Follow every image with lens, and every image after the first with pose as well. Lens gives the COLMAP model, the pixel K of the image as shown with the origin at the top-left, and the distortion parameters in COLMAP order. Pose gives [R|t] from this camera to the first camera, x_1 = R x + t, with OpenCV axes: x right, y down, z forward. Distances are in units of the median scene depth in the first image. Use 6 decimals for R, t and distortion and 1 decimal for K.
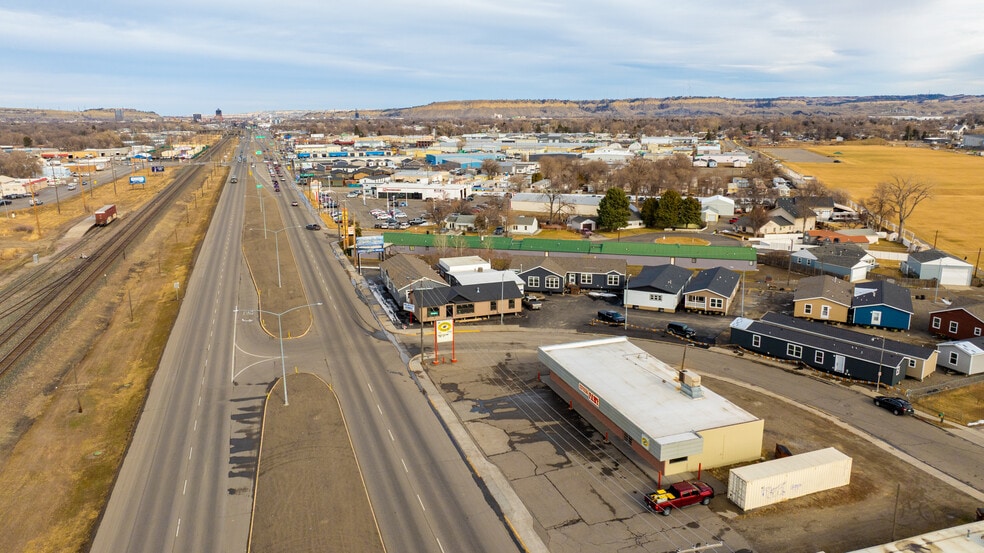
lens RADIAL K [[690.0, 0, 495.6], [0, 690.0, 271.9], [0, 0, 1]] dist [-0.016572, -0.005526]
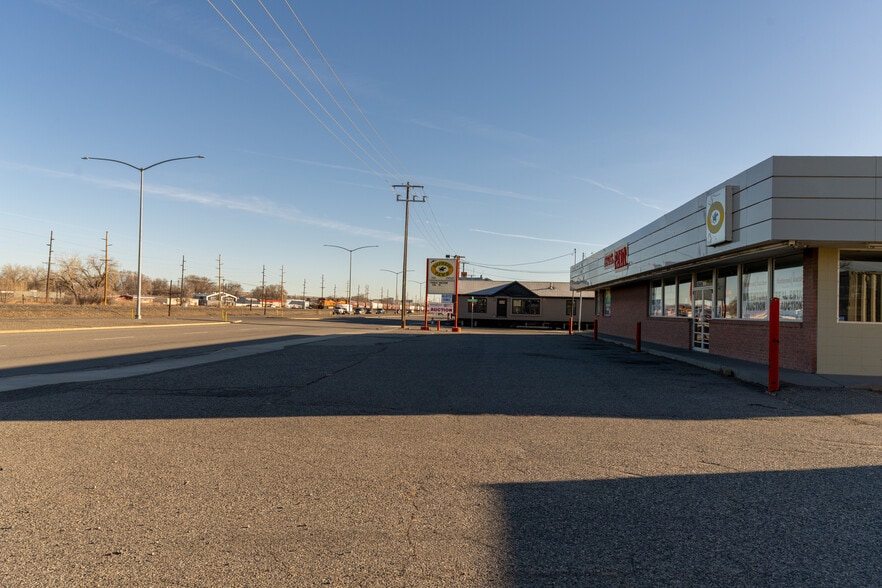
lens RADIAL K [[623.7, 0, 441.0], [0, 623.7, 294.0], [0, 0, 1]] dist [0.000223, -0.000155]
pose [[0.913511, 0.022353, -0.406199, 0.146850], [-0.124519, 0.965930, -0.226879, 0.219668], [0.387289, 0.257835, 0.885171, 0.491351]]
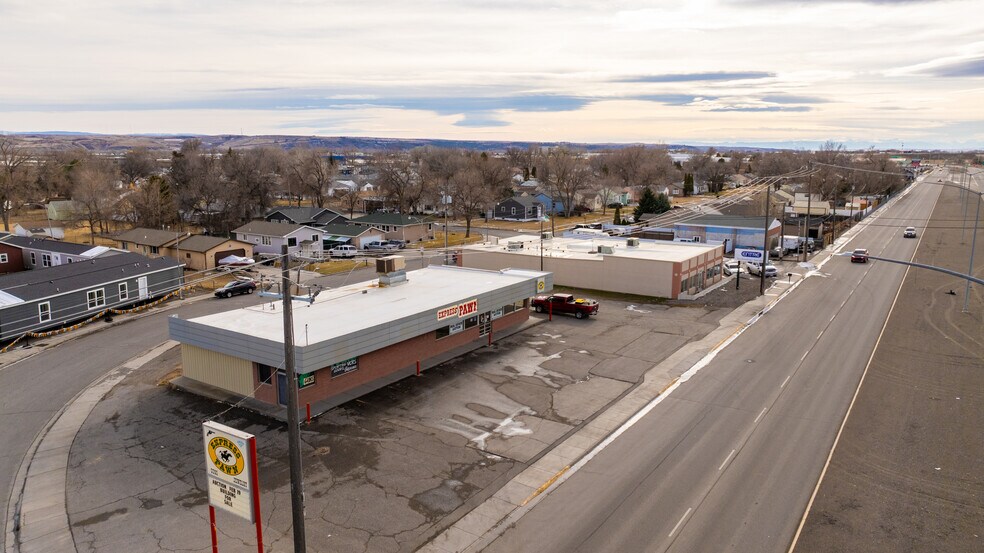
lens RADIAL K [[690.0, 0, 495.6], [0, 690.0, 271.9], [0, 0, 1]] dist [-0.016572, -0.005526]
pose [[-0.607112, -0.129912, 0.783925, -0.302398], [0.179325, 0.938695, 0.294439, -0.034268], [-0.774117, 0.319335, -0.546596, 1.001935]]
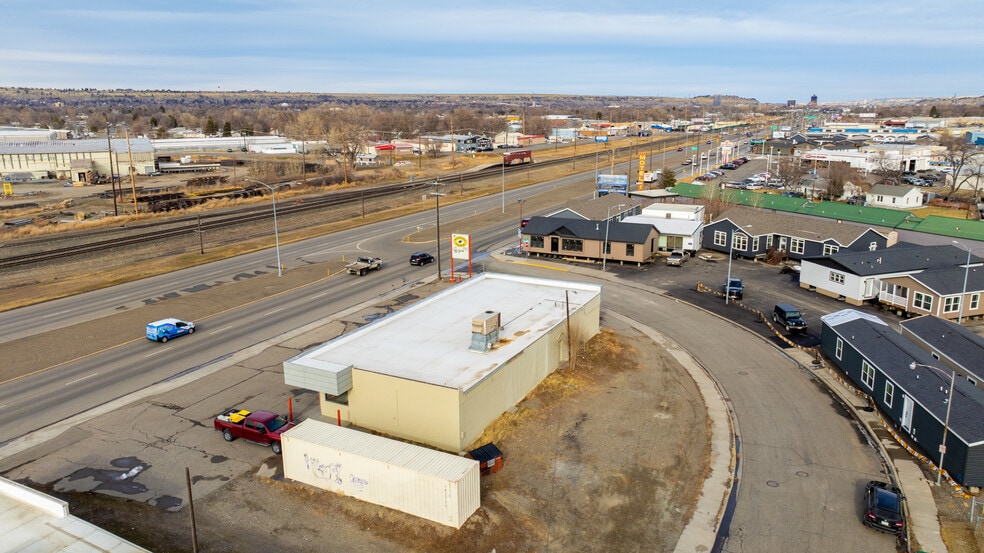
lens RADIAL K [[693.3, 0, 492.6], [0, 693.3, 239.0], [0, 0, 1]] dist [-0.020998, -0.003405]
pose [[0.683155, 0.136621, -0.717380, 0.574000], [-0.158536, 0.986662, 0.036932, 0.035282], [0.712857, 0.088500, 0.695703, 0.390922]]
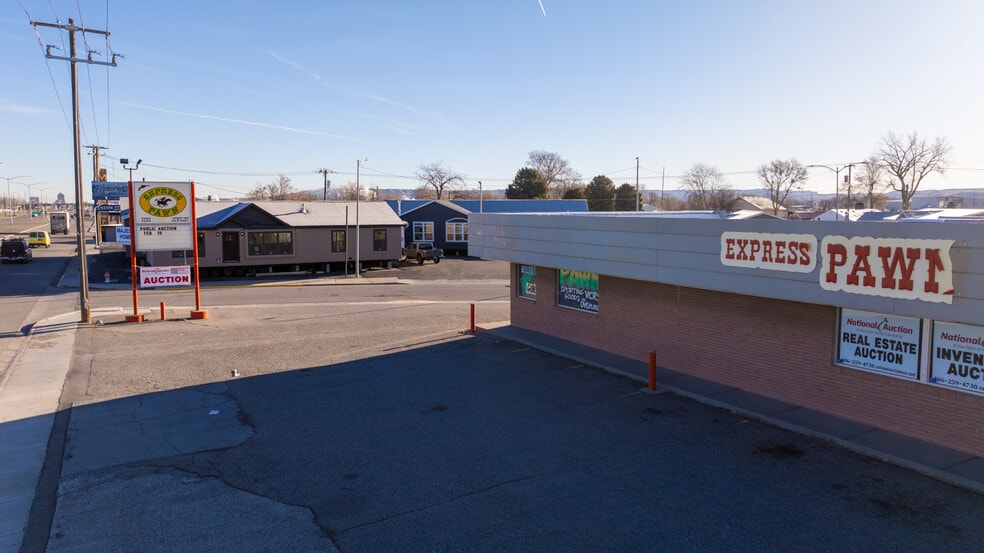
lens RADIAL K [[690.0, 0, 495.6], [0, 690.0, 271.9], [0, 0, 1]] dist [-0.016572, -0.005526]
pose [[0.983097, -0.010818, 0.182764, 0.018158], [0.034602, 0.991241, -0.127454, 0.151707], [-0.179784, 0.131624, 0.974860, 0.641749]]
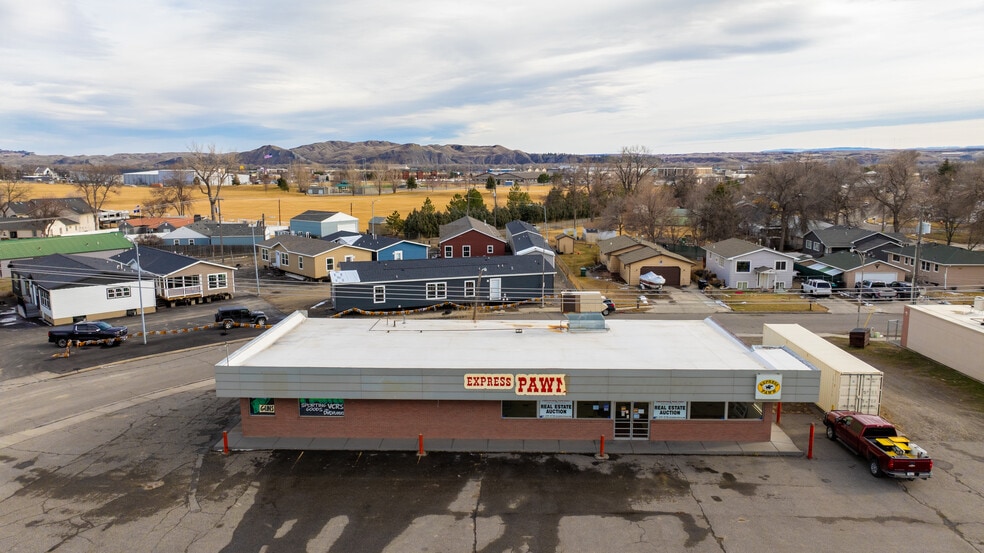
lens RADIAL K [[690.0, 0, 495.6], [0, 690.0, 271.9], [0, 0, 1]] dist [-0.016572, -0.005526]
pose [[0.358899, -0.134068, 0.923698, -0.196892], [0.206490, 0.976514, 0.061502, 0.060673], [-0.910249, 0.168662, 0.378153, 0.633343]]
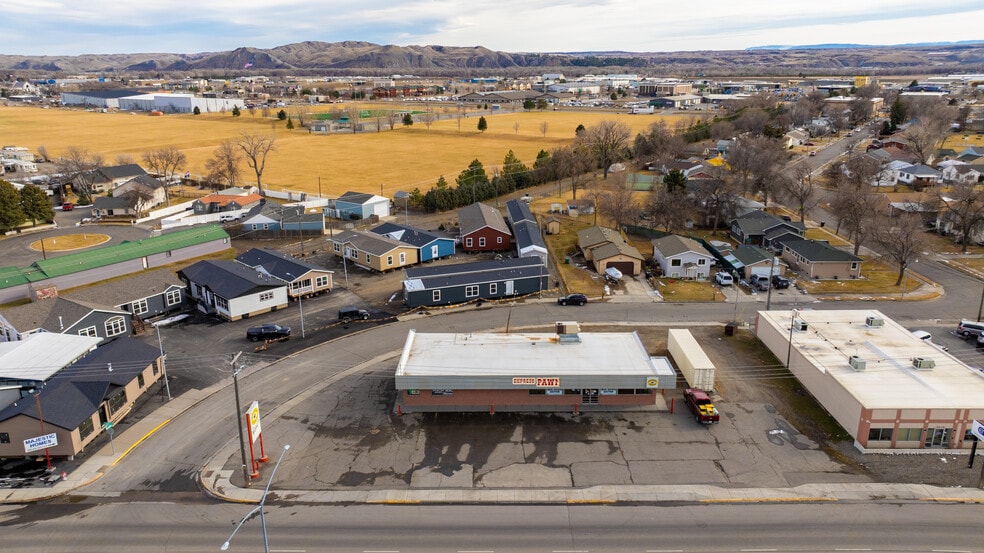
lens RADIAL K [[690.0, 0, 495.6], [0, 690.0, 271.9], [0, 0, 1]] dist [-0.016572, -0.005526]
pose [[0.334068, -0.266585, 0.904064, -0.523324], [0.211534, 0.955906, 0.203706, -0.127304], [-0.918505, 0.123189, 0.375729, 0.515615]]
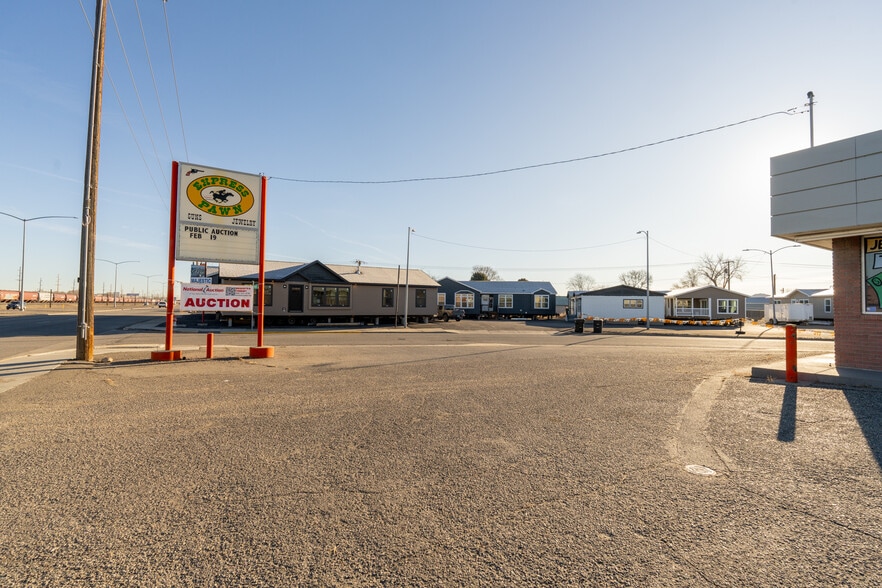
lens RADIAL K [[386.2, 0, 441.0], [0, 386.2, 294.0], [0, 0, 1]] dist [0.000893, -0.000104]
pose [[0.980090, 0.023573, 0.197149, -0.024783], [0.026873, 0.968042, -0.249343, 0.141366], [-0.196726, 0.249677, 0.948135, 0.835913]]
